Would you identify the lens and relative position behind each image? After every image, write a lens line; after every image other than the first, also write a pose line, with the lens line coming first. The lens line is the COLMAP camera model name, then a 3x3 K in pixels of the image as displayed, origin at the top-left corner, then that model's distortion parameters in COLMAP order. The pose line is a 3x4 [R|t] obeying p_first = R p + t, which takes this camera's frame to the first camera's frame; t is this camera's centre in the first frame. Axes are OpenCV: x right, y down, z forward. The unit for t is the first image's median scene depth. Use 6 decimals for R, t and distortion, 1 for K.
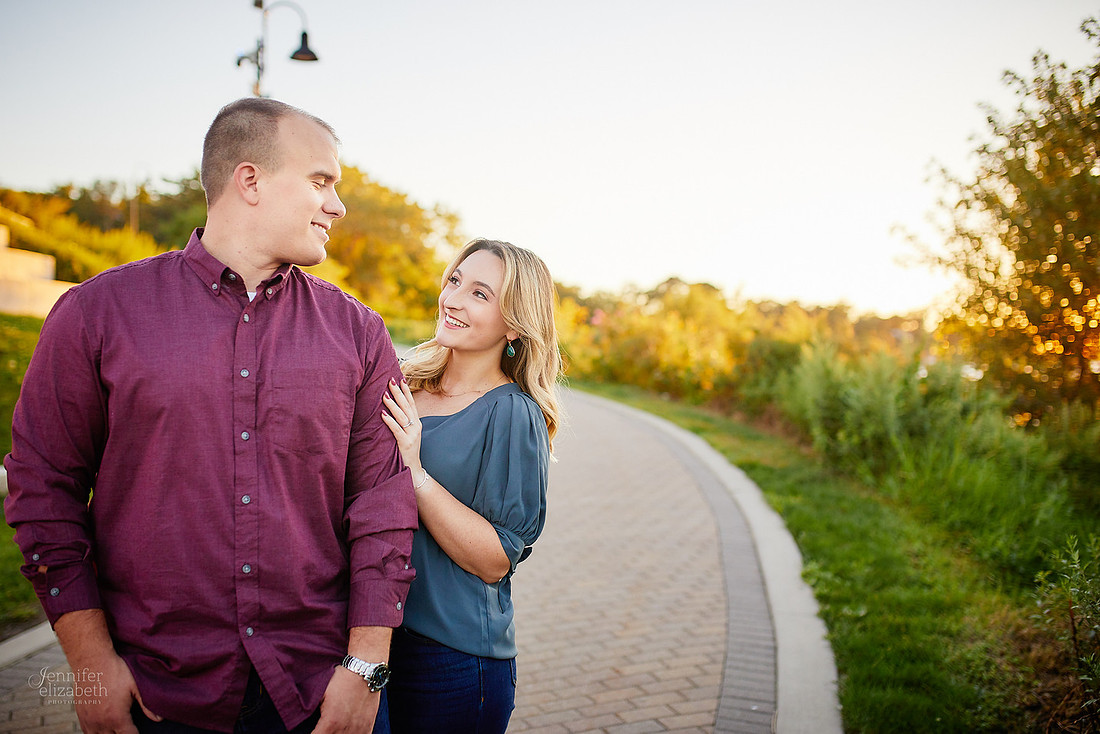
lens RADIAL K [[1095.1, 0, 531.5], [0, 1095.1, 364.7], [0, 0, 1]] dist [-0.008492, -0.008575]
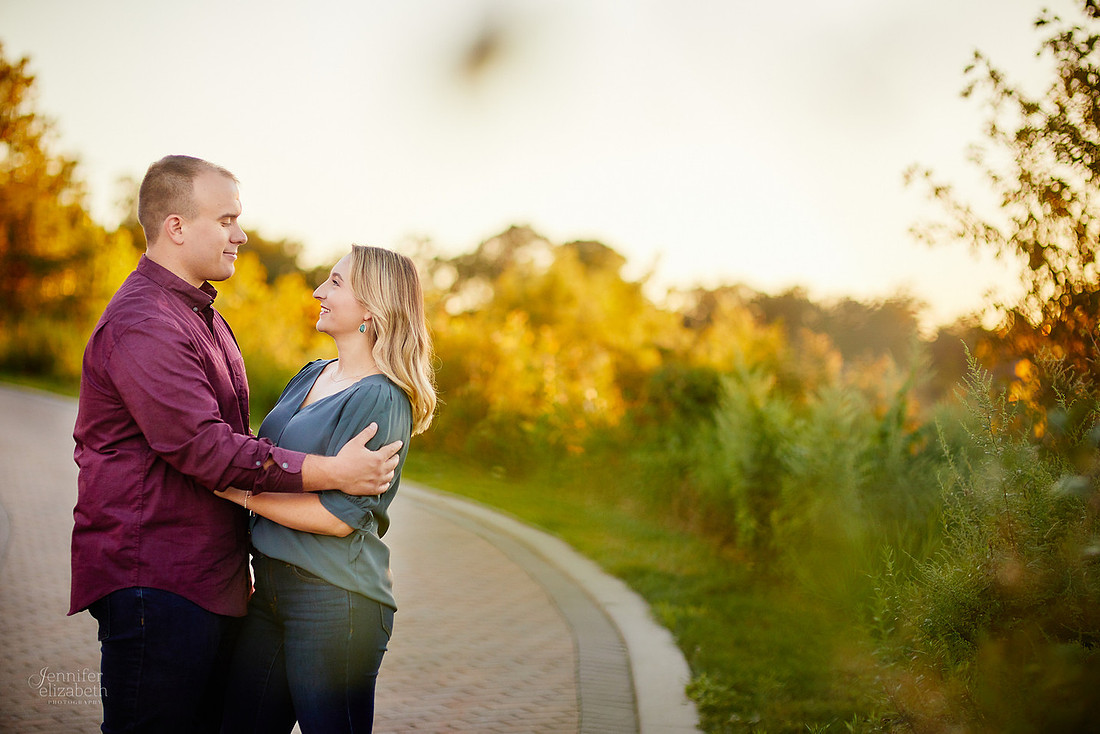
lens RADIAL K [[2638.5, 0, 550.0], [0, 2638.5, 367.0], [0, 0, 1]] dist [-0.043314, -0.874760]
pose [[0.989707, 0.021895, 0.141422, -0.064908], [-0.018532, 0.999514, -0.025053, 0.018973], [-0.141902, 0.022175, 0.989632, -0.506026]]
